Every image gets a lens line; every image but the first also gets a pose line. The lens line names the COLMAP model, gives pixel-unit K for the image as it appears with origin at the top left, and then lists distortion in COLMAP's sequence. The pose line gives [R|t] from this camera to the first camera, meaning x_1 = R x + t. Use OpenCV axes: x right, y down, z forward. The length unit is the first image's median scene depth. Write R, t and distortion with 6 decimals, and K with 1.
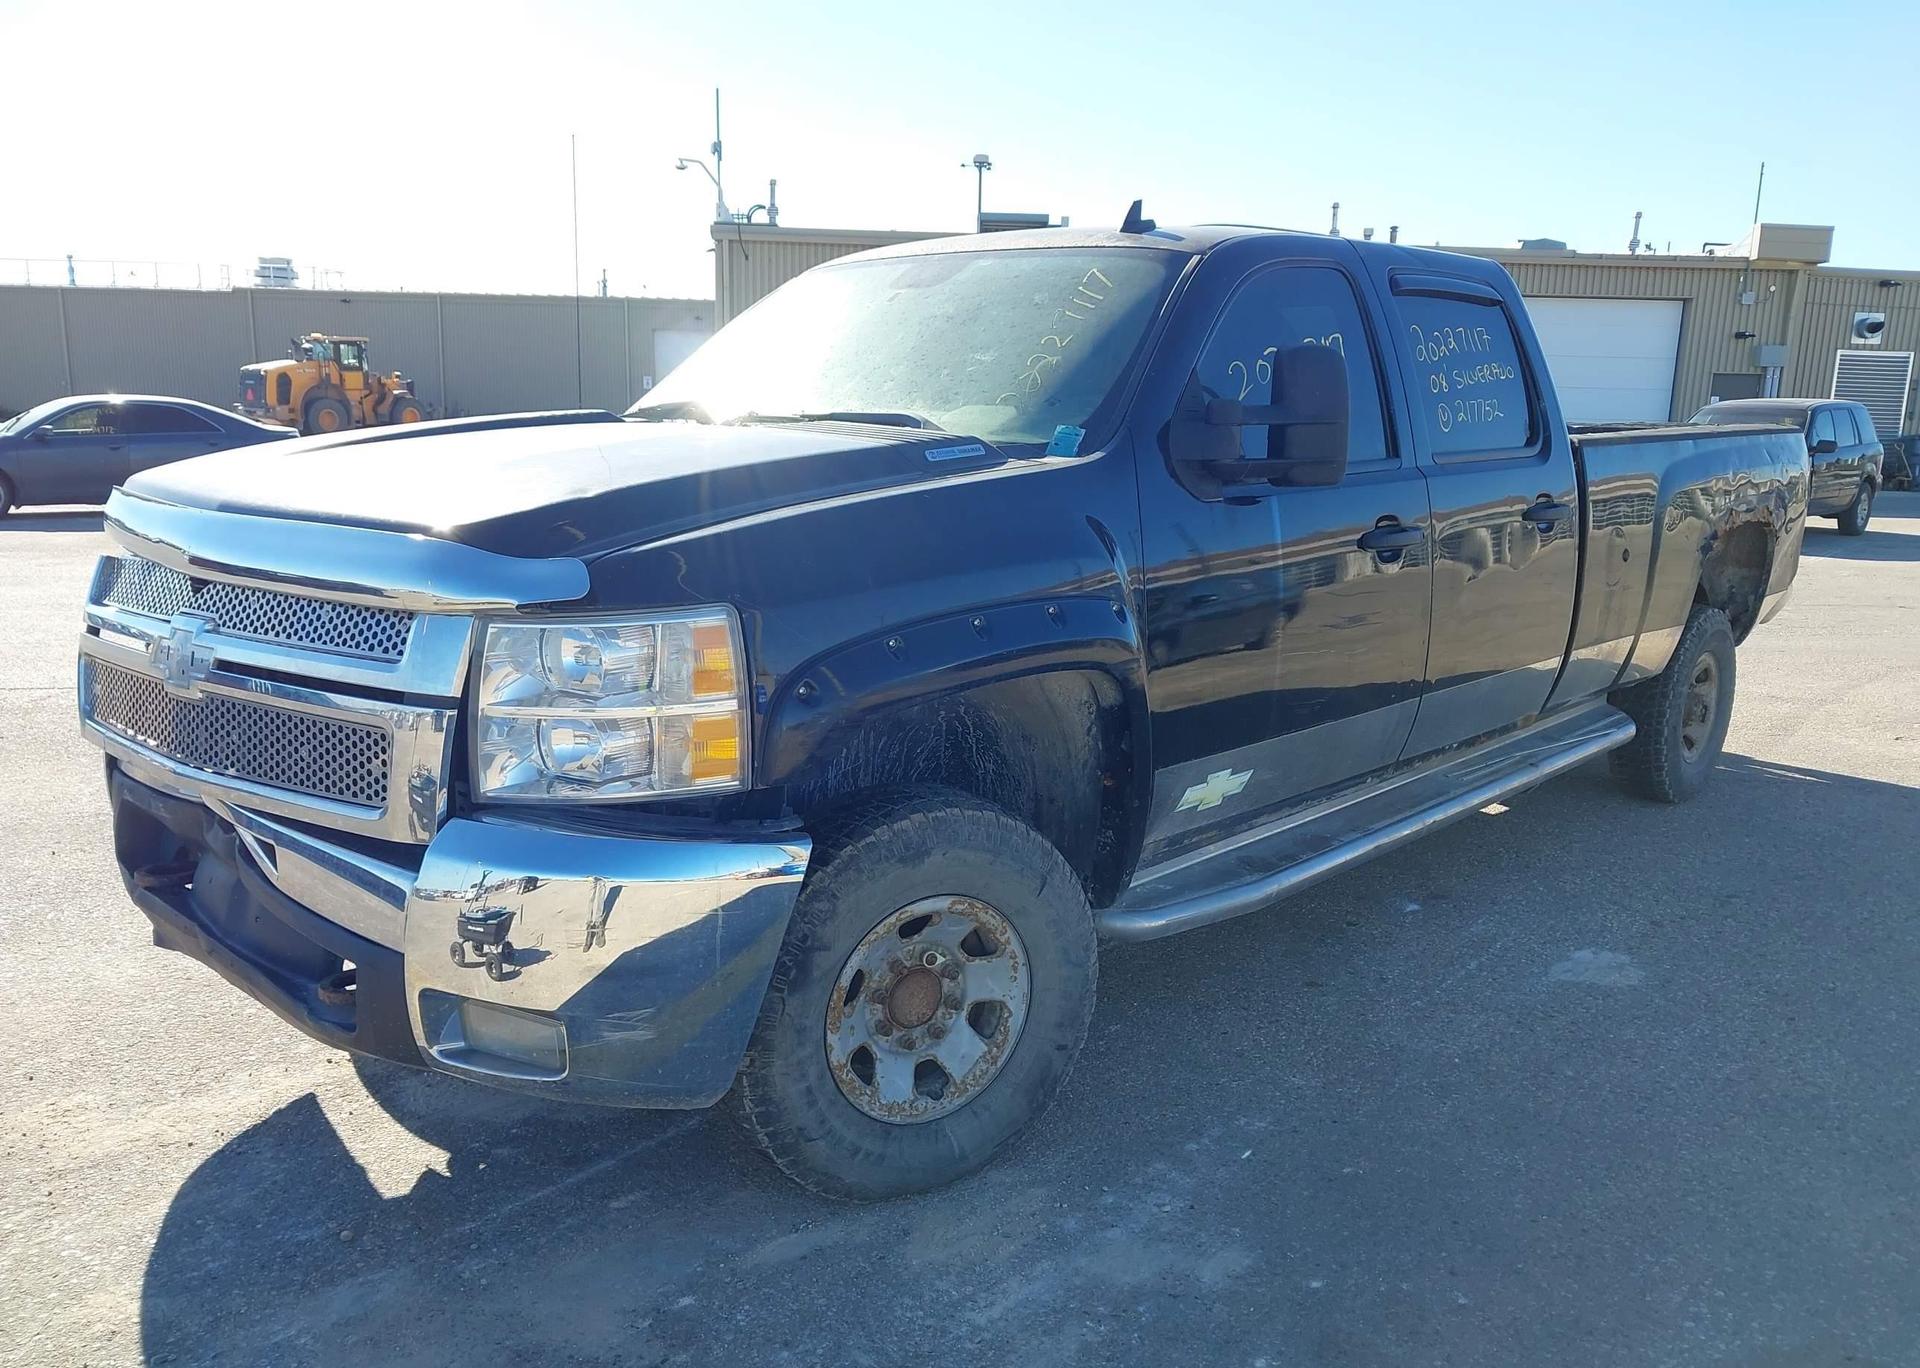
lens RADIAL K [[1558.5, 0, 954.7], [0, 1558.5, 703.1], [0, 0, 1]] dist [0.053887, -0.096769]
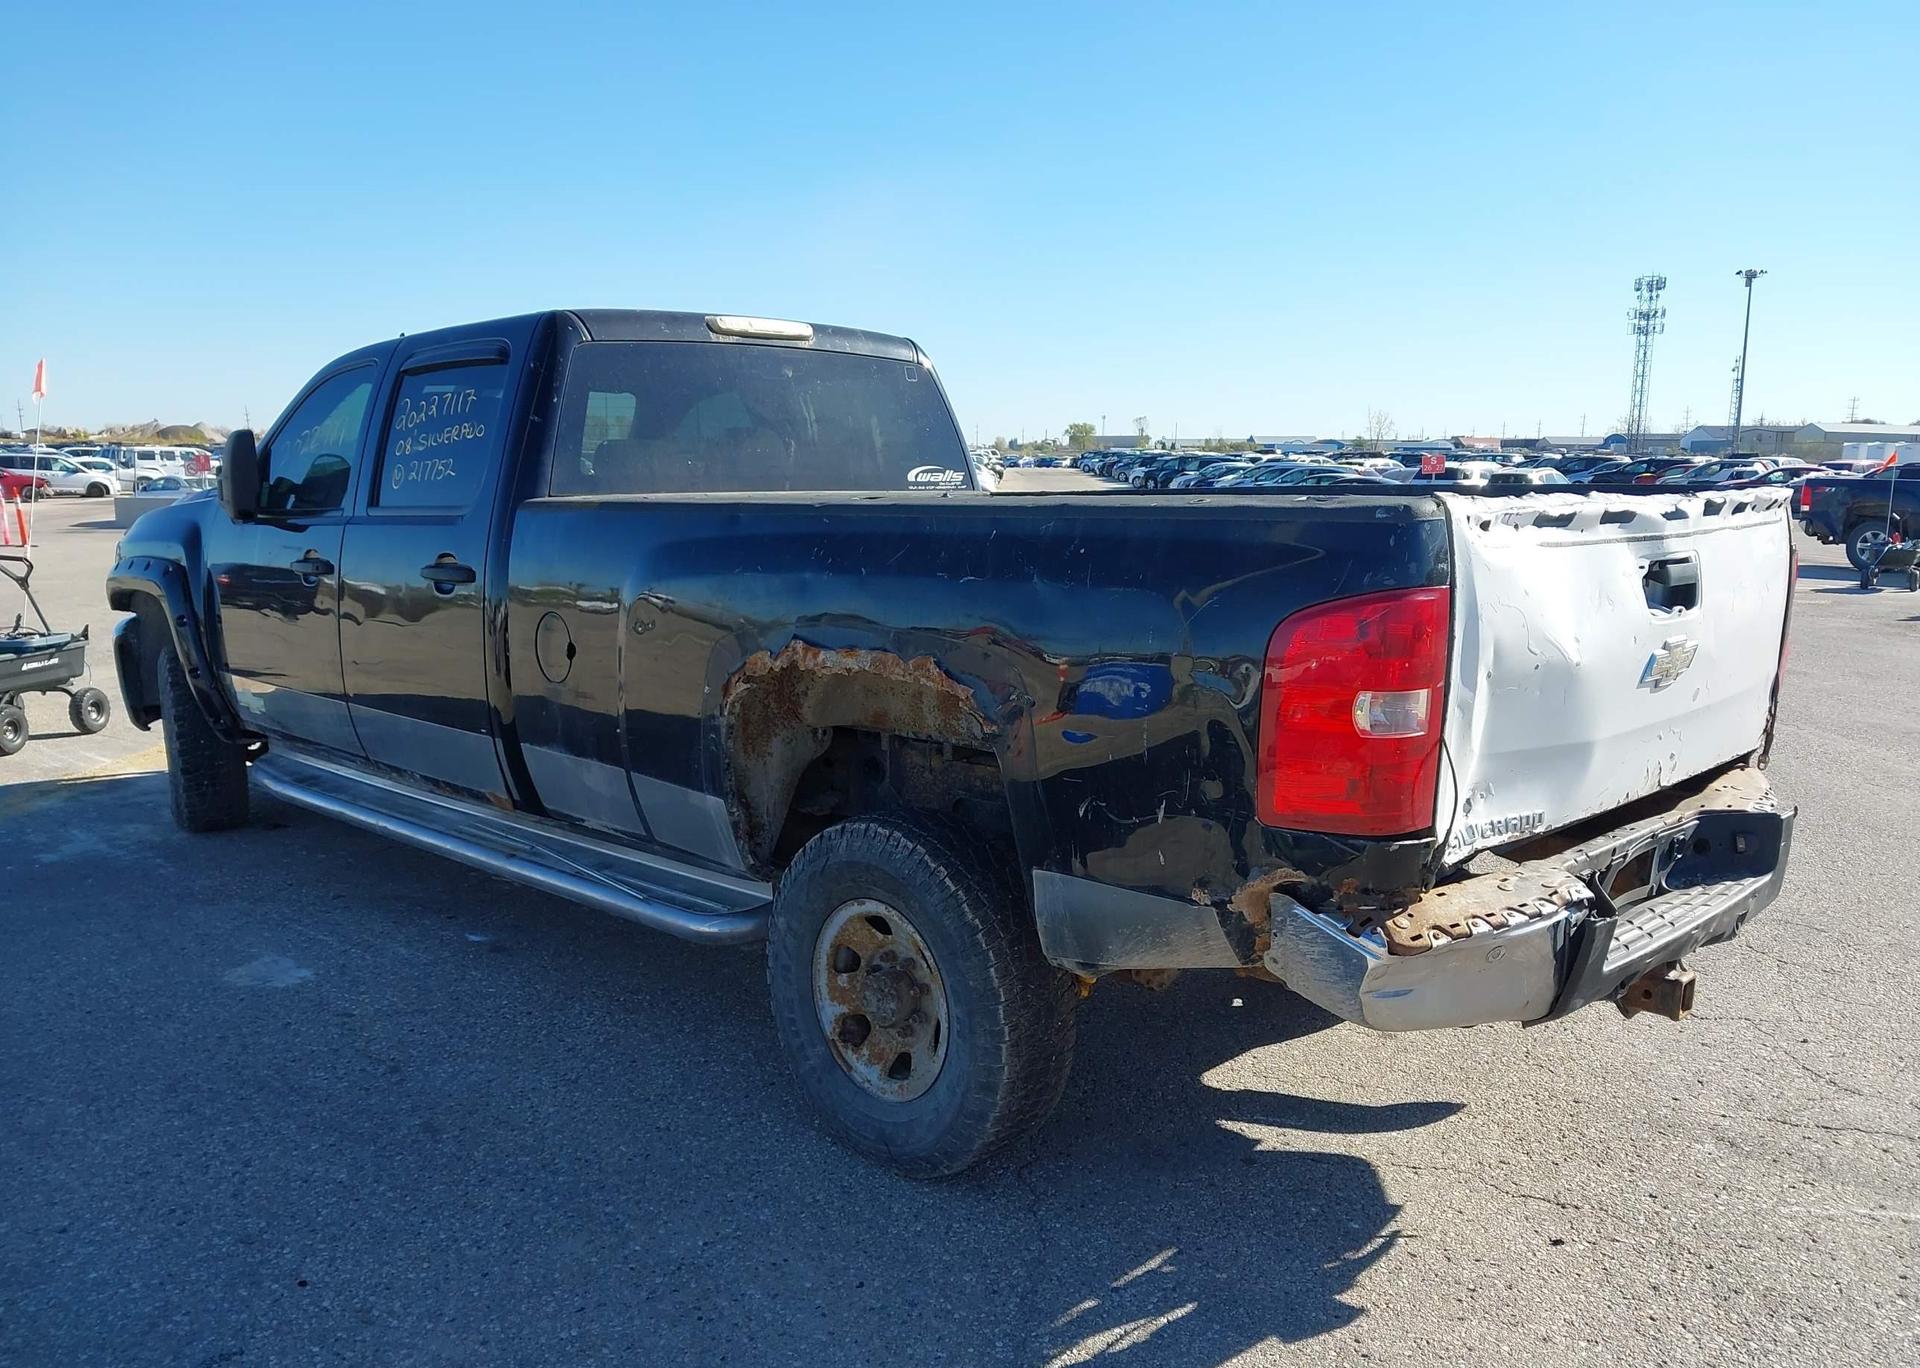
lens RADIAL K [[1558.5, 0, 968.5], [0, 1558.5, 696.6], [0, 0, 1]] dist [0.053887, -0.096769]
pose [[-0.060627, 0.130709, -0.989565, 1.716866], [-0.191051, 0.971540, 0.140033, -0.316777], [0.979706, 0.197547, -0.033930, 1.760492]]
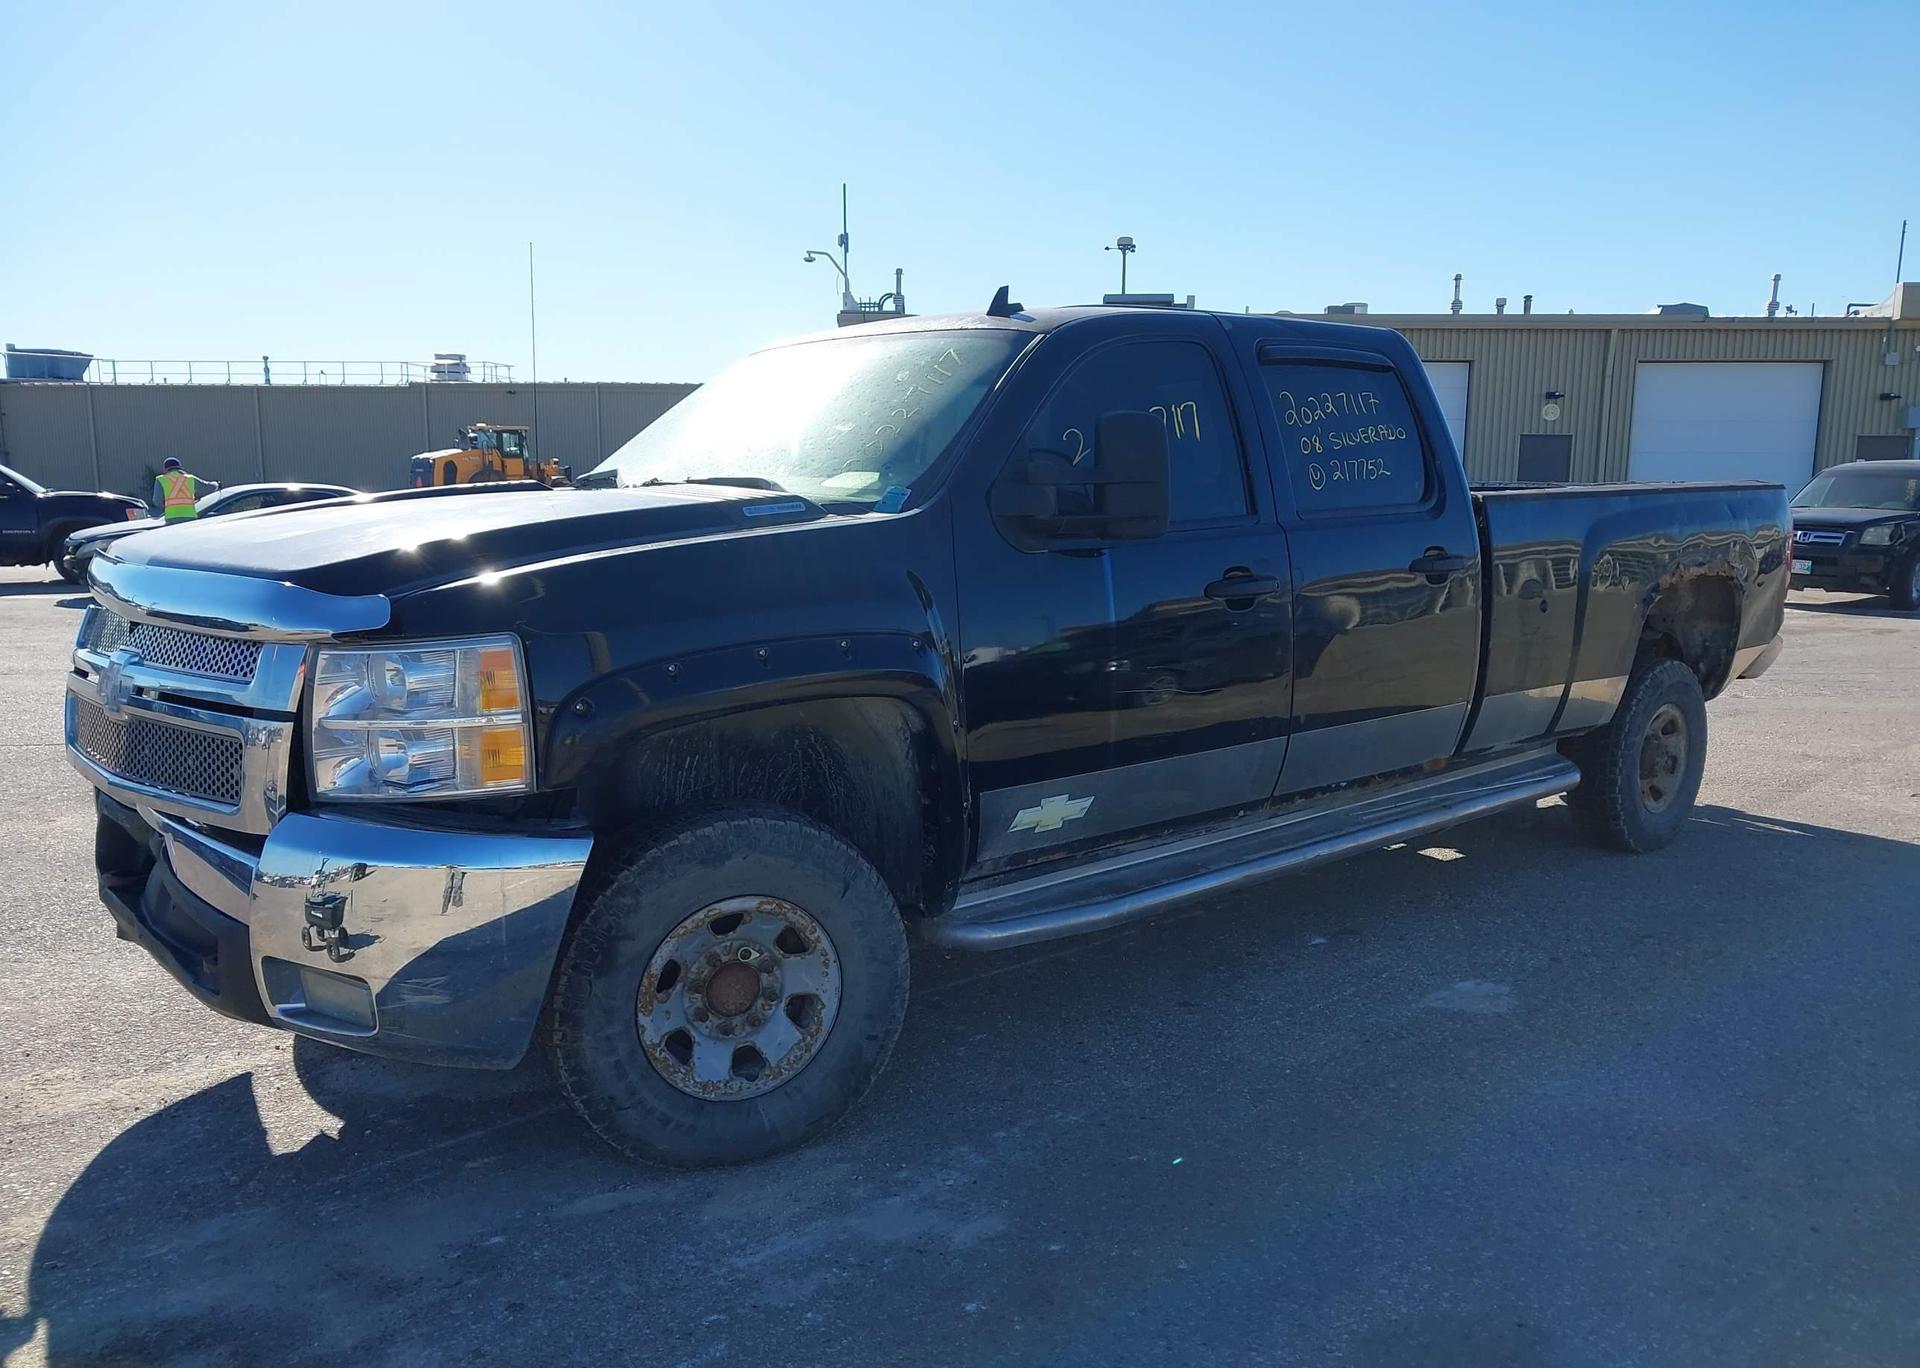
lens RADIAL K [[1558.5, 0, 954.2], [0, 1558.5, 692.3], [0, 0, 1]] dist [0.053887, -0.096769]
pose [[0.994767, -0.001755, -0.102150, 0.206656], [-0.003887, 0.998478, -0.055009, 0.030065], [0.102091, 0.055119, 0.993247, -0.097714]]
